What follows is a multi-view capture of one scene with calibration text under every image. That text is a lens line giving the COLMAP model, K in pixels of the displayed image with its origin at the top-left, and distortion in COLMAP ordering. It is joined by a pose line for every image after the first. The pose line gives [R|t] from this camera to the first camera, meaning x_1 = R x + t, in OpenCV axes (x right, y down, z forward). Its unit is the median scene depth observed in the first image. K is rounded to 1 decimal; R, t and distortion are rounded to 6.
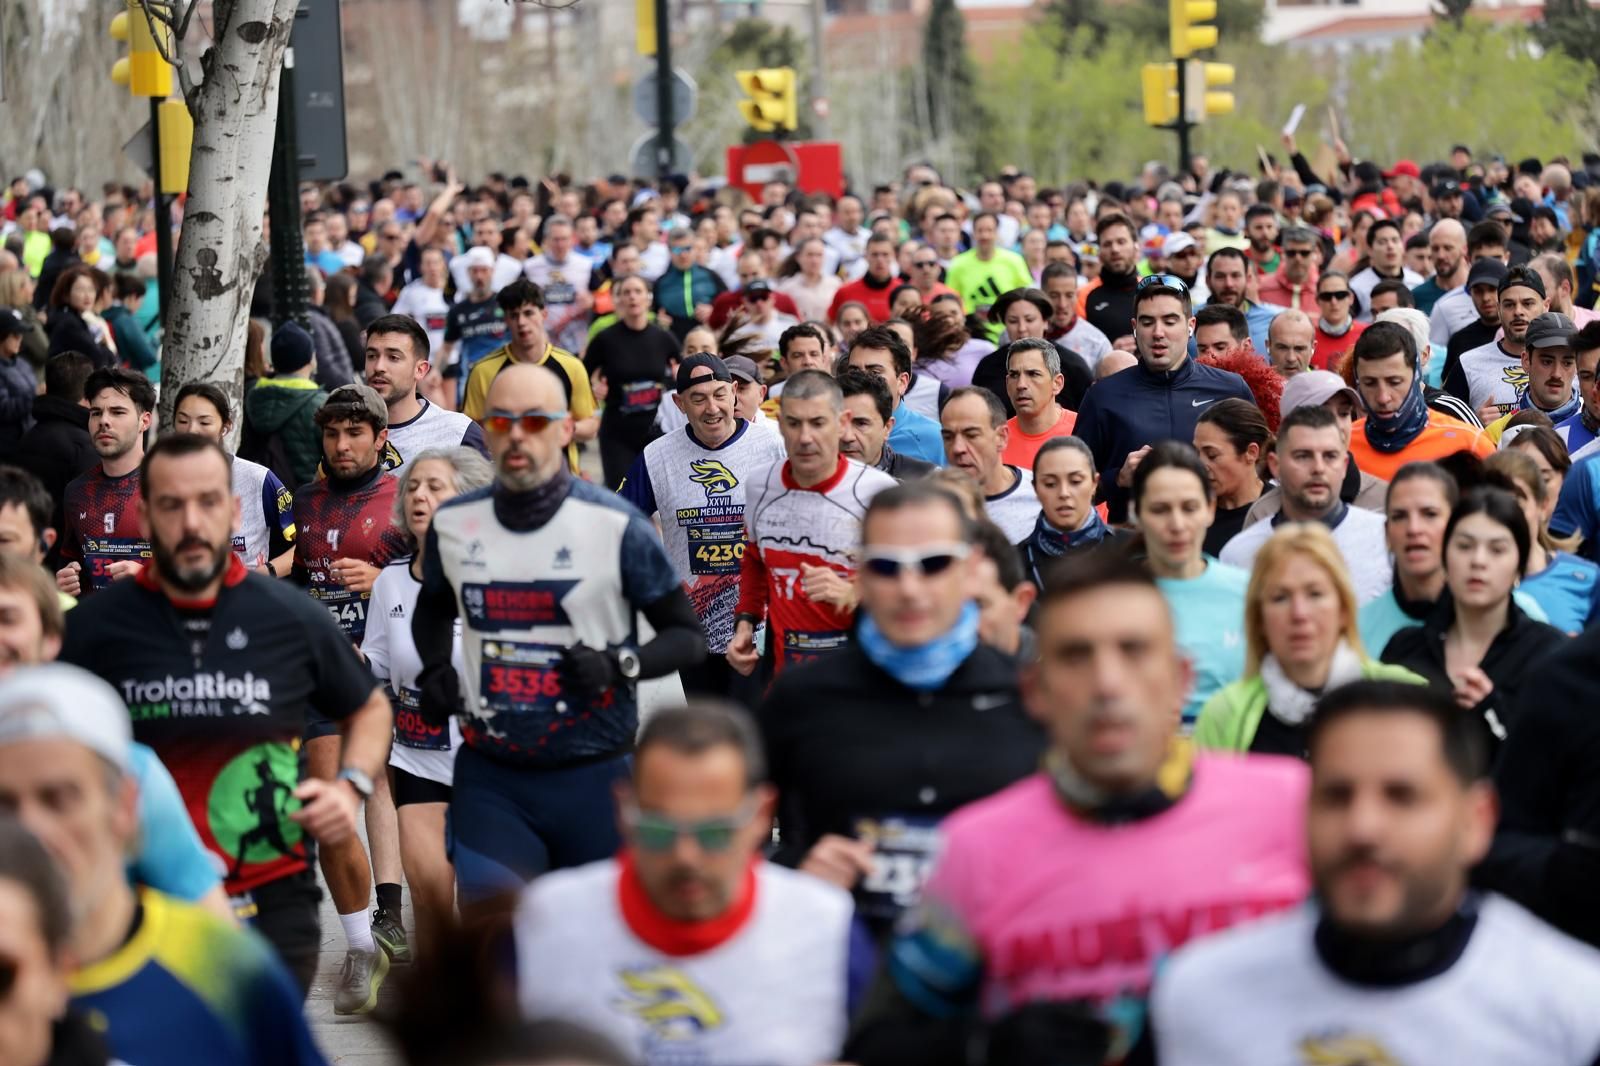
lens RADIAL K [[8142.7, 0, 800.0], [0, 8142.7, 533.0], [0, 0, 1]] dist [-0.018418, 0.017762]
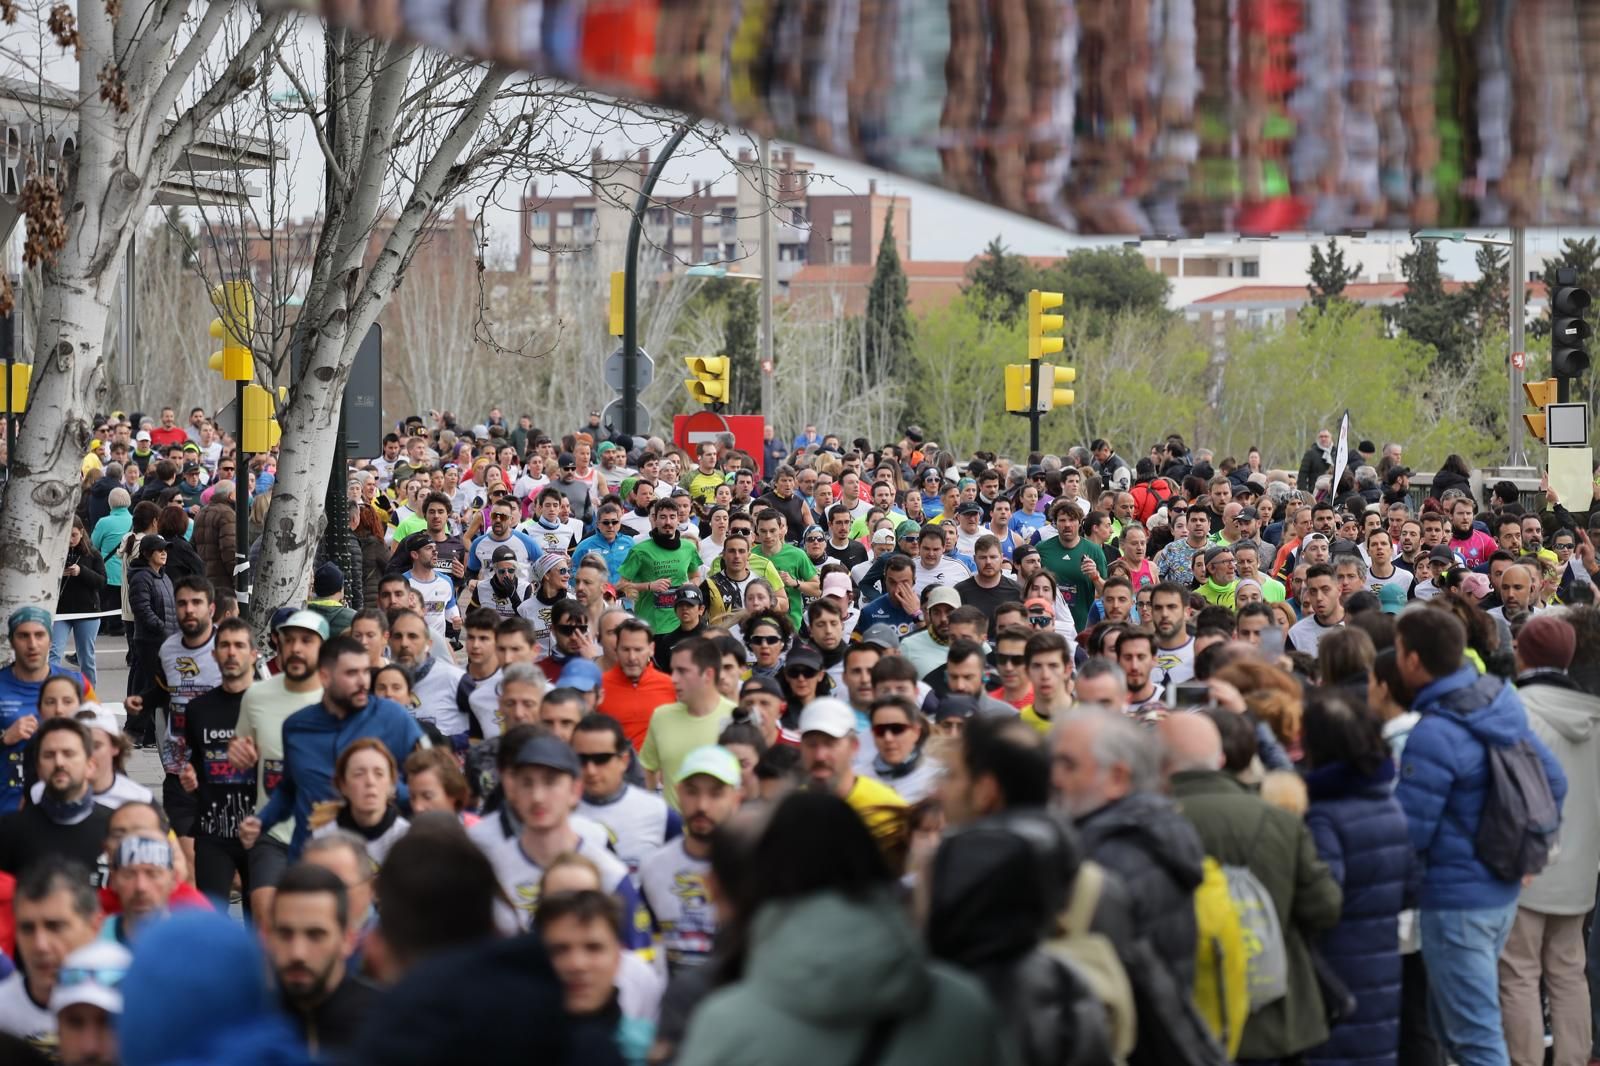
lens RADIAL K [[7445.3, 0, 800.0], [0, 7445.3, 533.0], [0, 0, 1]] dist [-0.083086, 2.295998]
pose [[0.998961, 0.045438, 0.003633, 0.010465], [-0.045338, 0.998684, -0.023990, -0.002784], [-0.004718, 0.023801, 0.999706, -0.238215]]
